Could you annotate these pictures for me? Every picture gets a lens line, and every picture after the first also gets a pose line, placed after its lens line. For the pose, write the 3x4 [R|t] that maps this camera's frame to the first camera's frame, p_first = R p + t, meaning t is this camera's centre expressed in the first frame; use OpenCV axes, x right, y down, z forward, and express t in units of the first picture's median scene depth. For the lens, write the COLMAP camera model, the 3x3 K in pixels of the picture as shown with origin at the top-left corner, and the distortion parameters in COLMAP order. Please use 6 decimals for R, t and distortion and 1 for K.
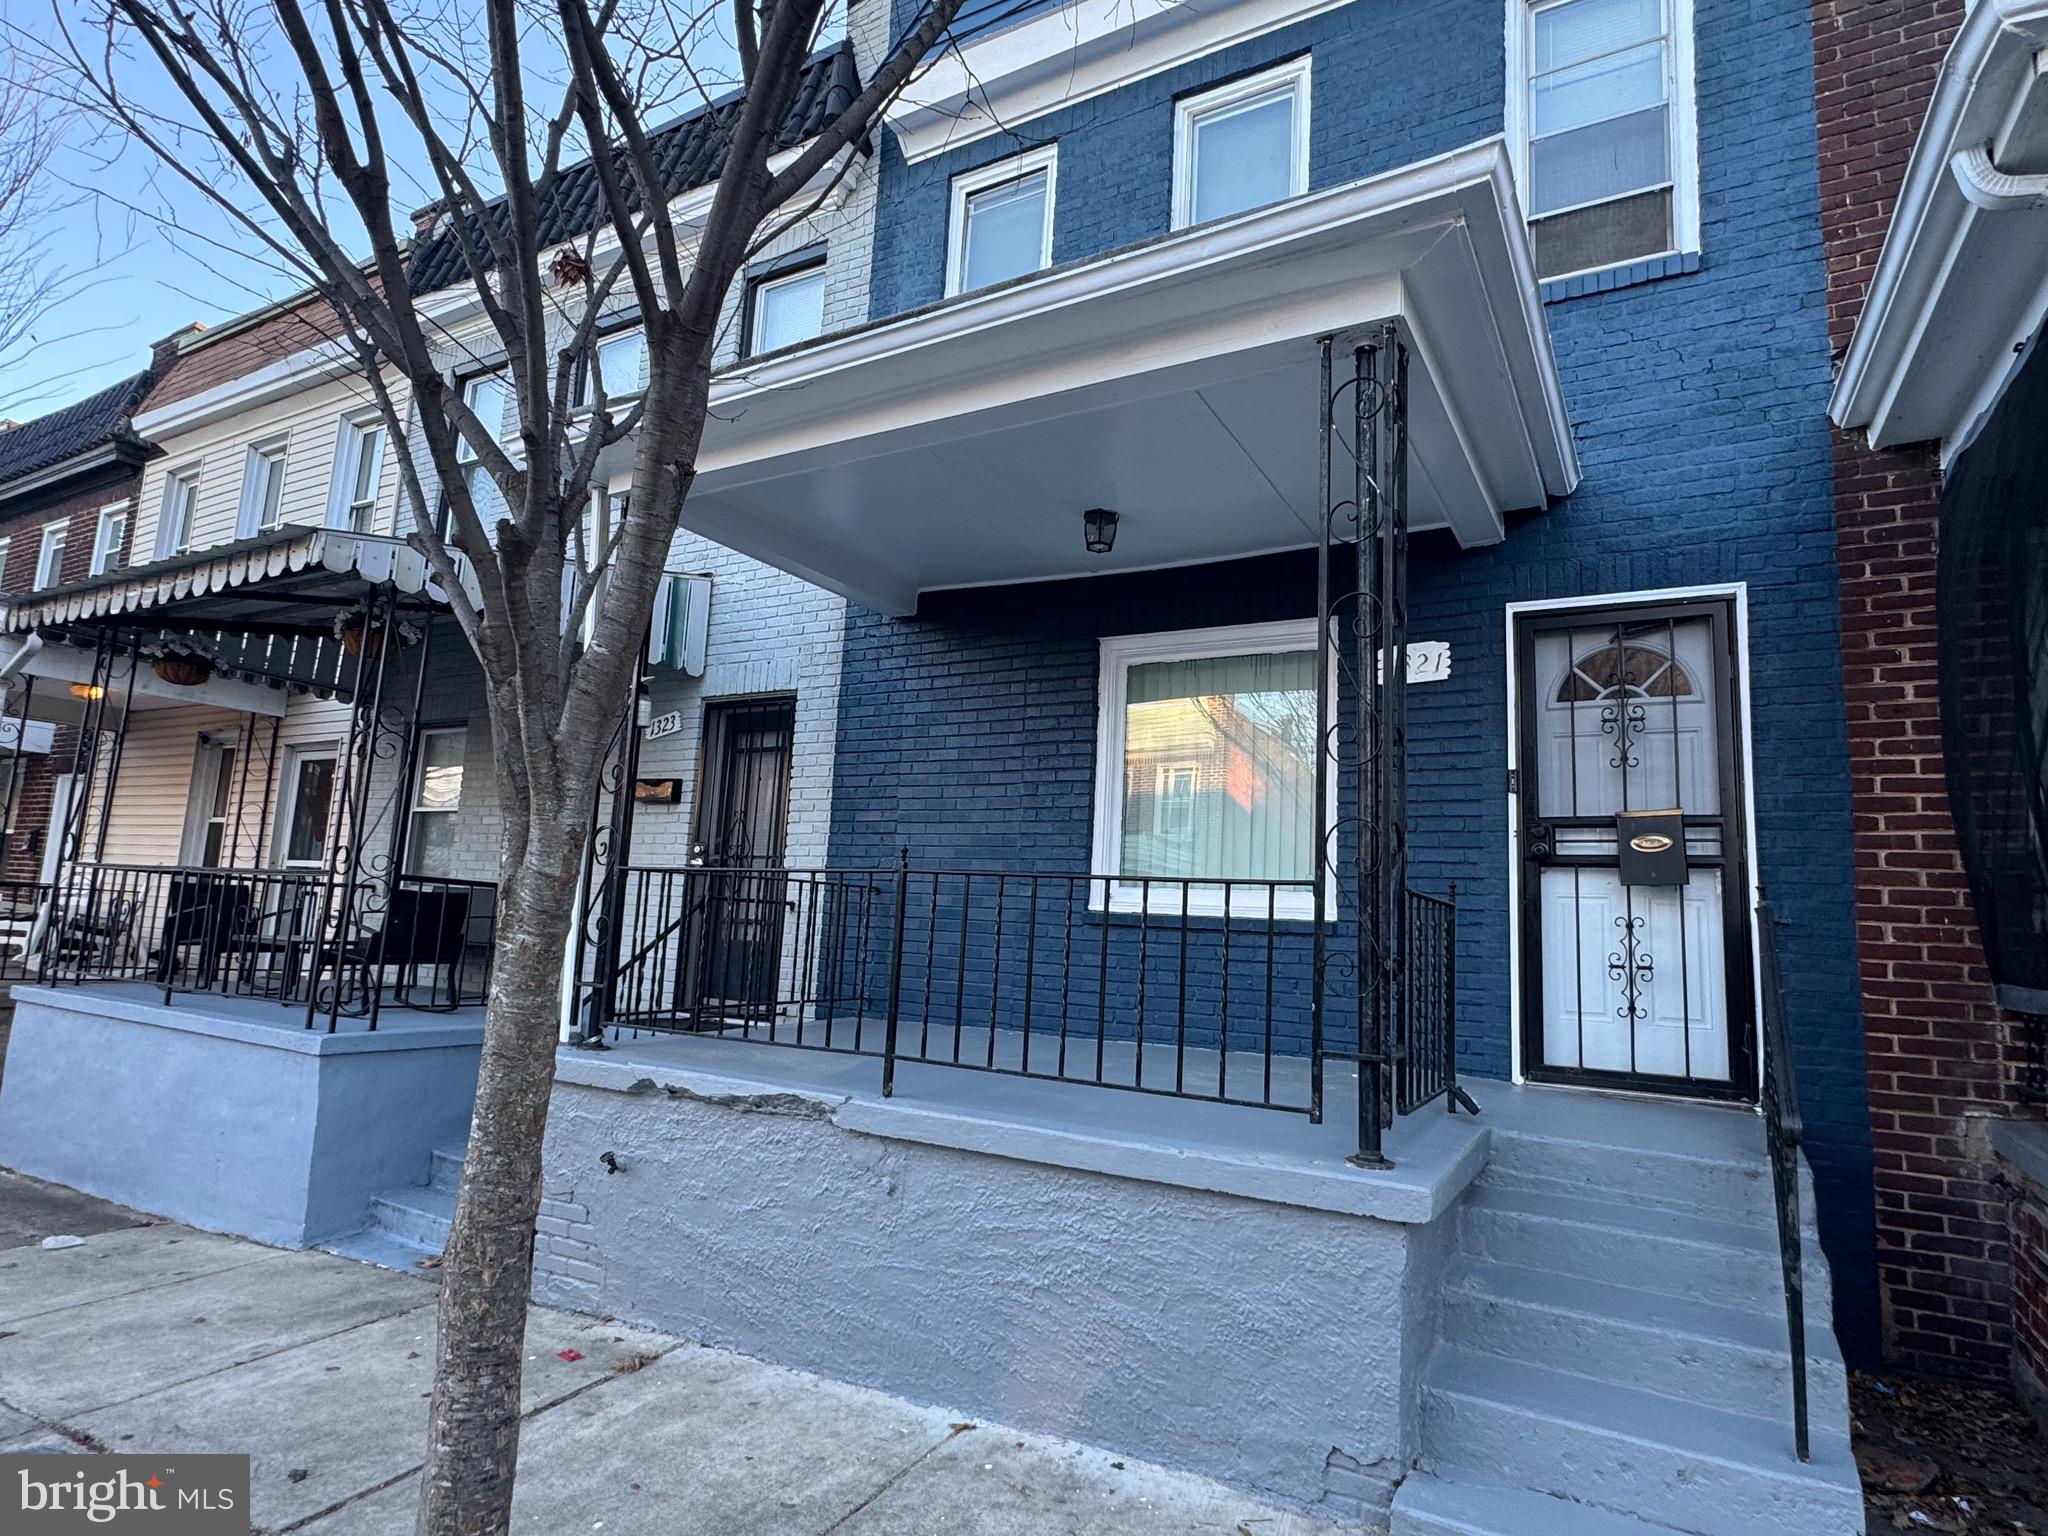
lens RADIAL K [[1115.6, 0, 1021.4], [0, 1115.6, 781.9], [0, 0, 1]] dist [-0.010201, 0.000597]
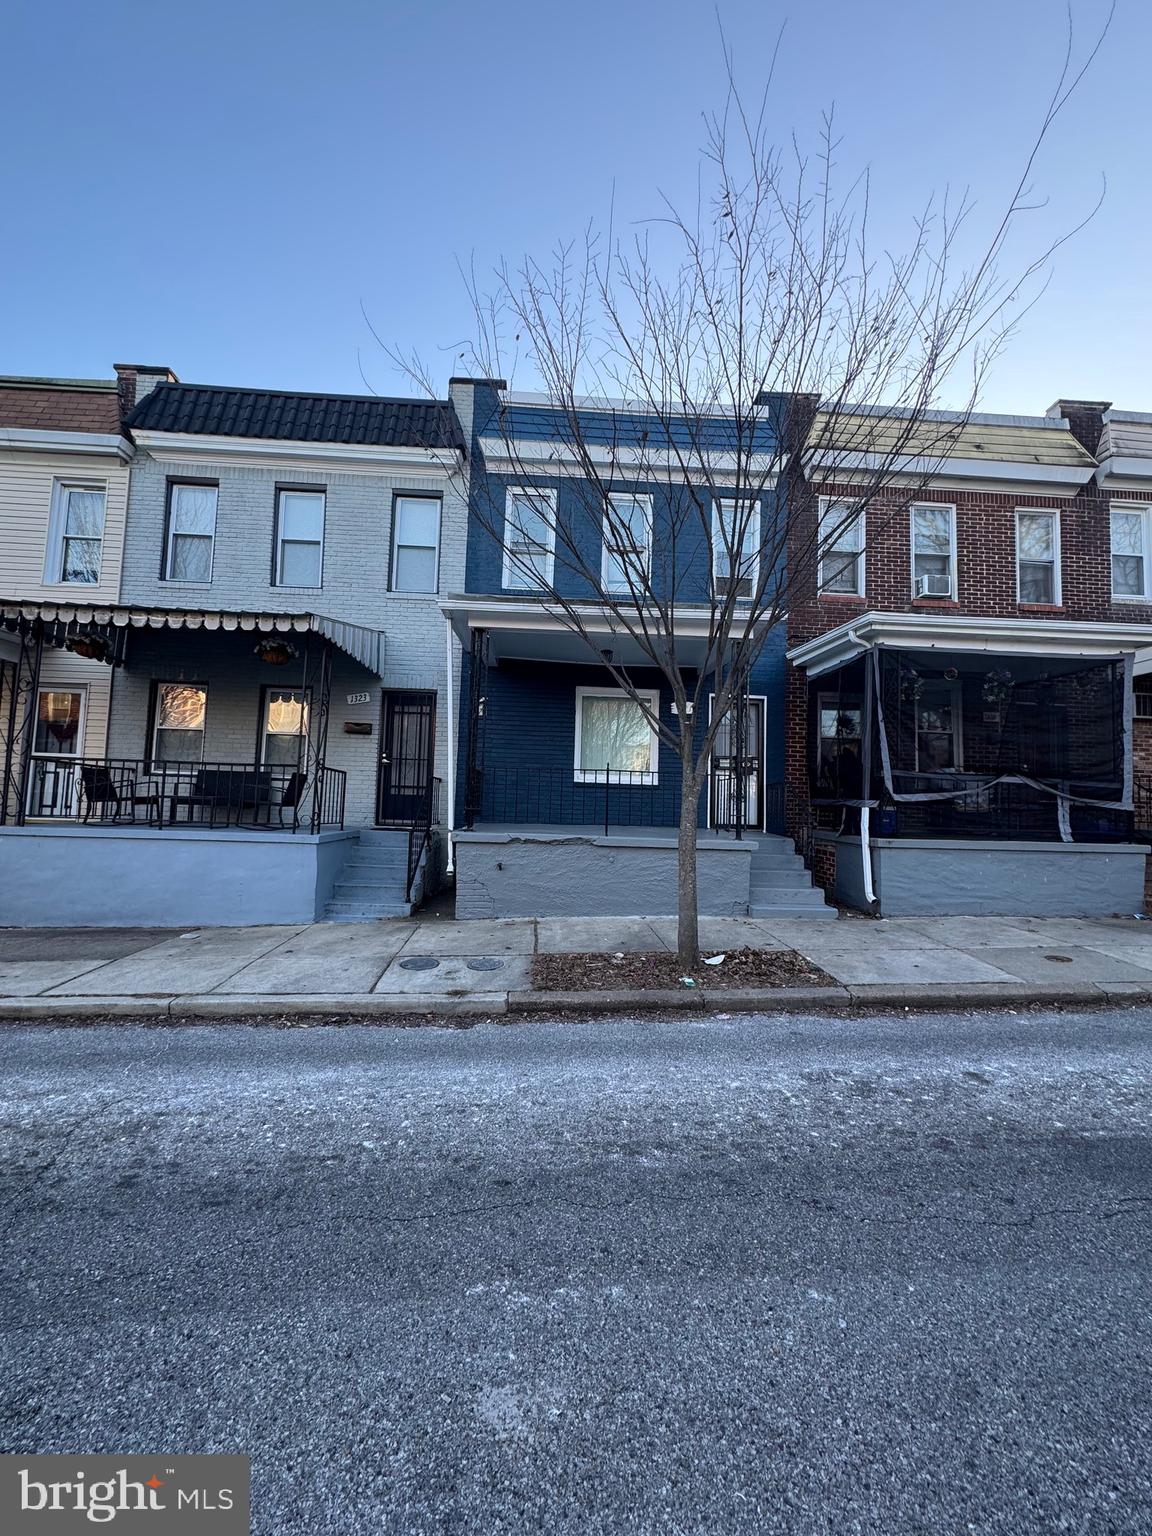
lens RADIAL K [[608.9, 0, 574.8], [0, 608.9, 767.3], [0, 0, 1]] dist [-0.003350, 0.000838]
pose [[0.840248, 0.010580, 0.542099, -1.212809], [-0.061974, 0.995131, 0.076637, -0.065680], [-0.538649, -0.097990, 0.836812, -0.494069]]
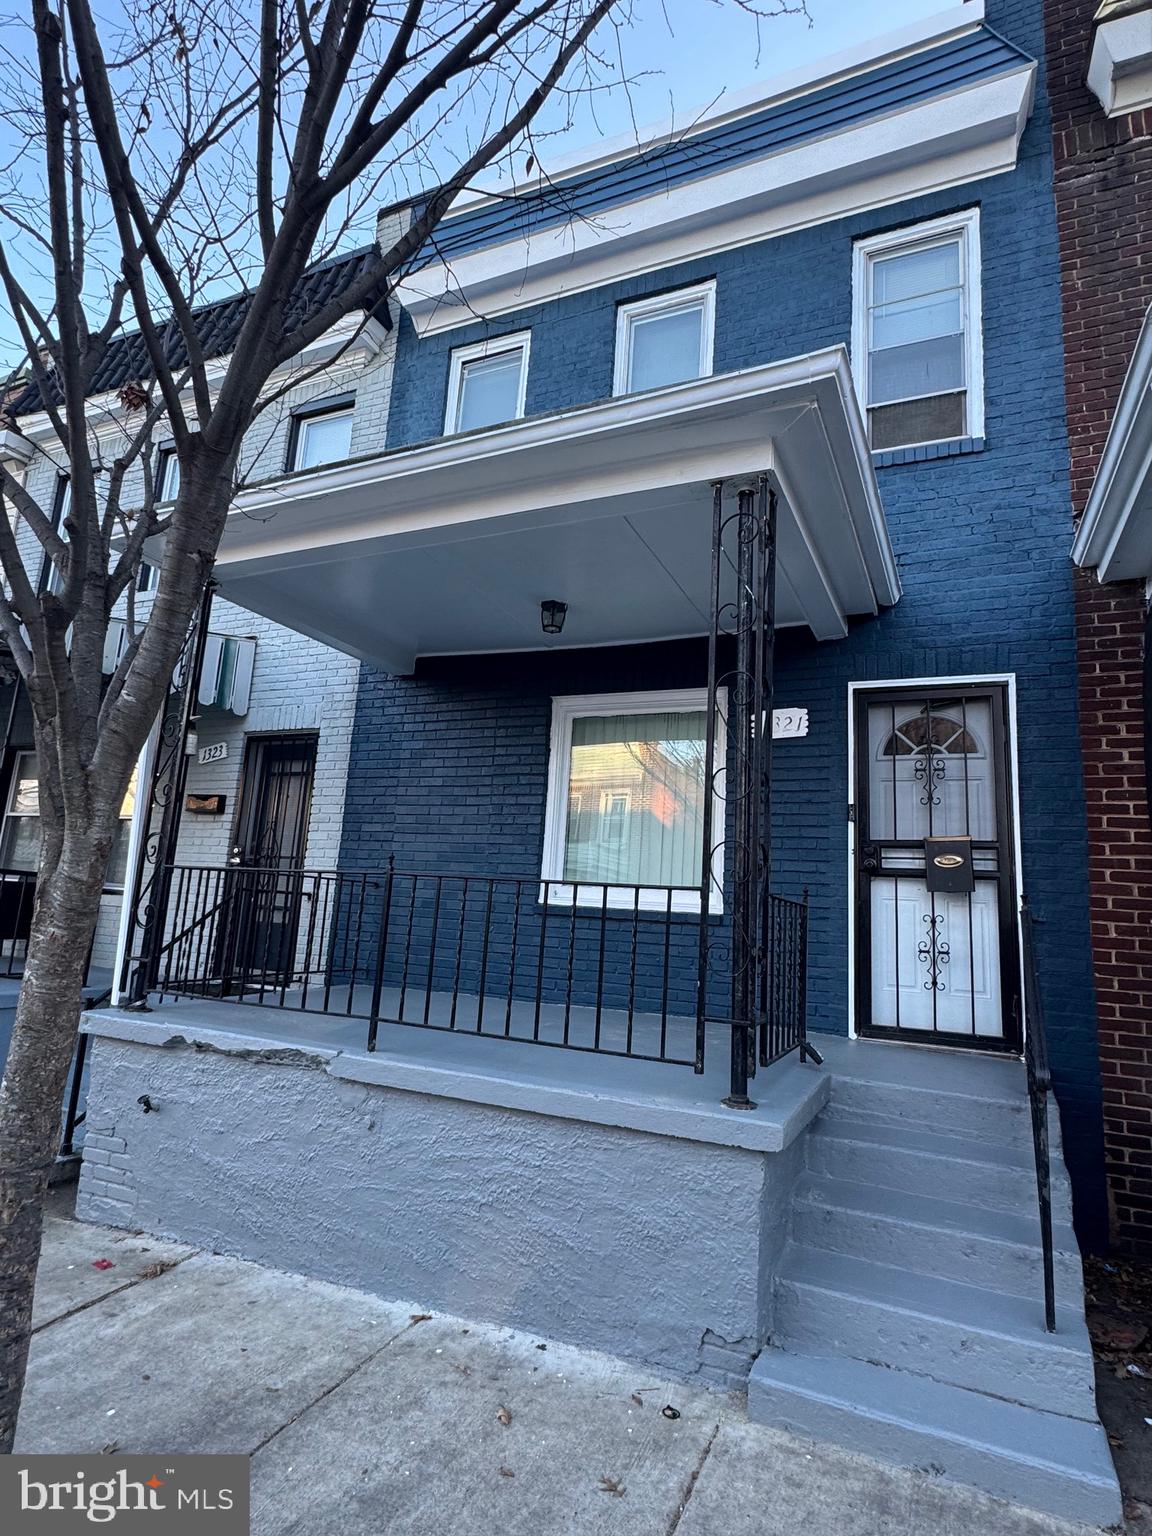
lens RADIAL K [[836.7, 0, 573.3], [0, 836.7, 766.5], [0, 0, 1]] dist [-0.010201, 0.000597]
pose [[0.995951, 0.026749, 0.085824, 0.018769], [-0.023174, 0.998833, -0.042374, -0.007229], [-0.086857, 0.040214, 0.995409, 0.016913]]
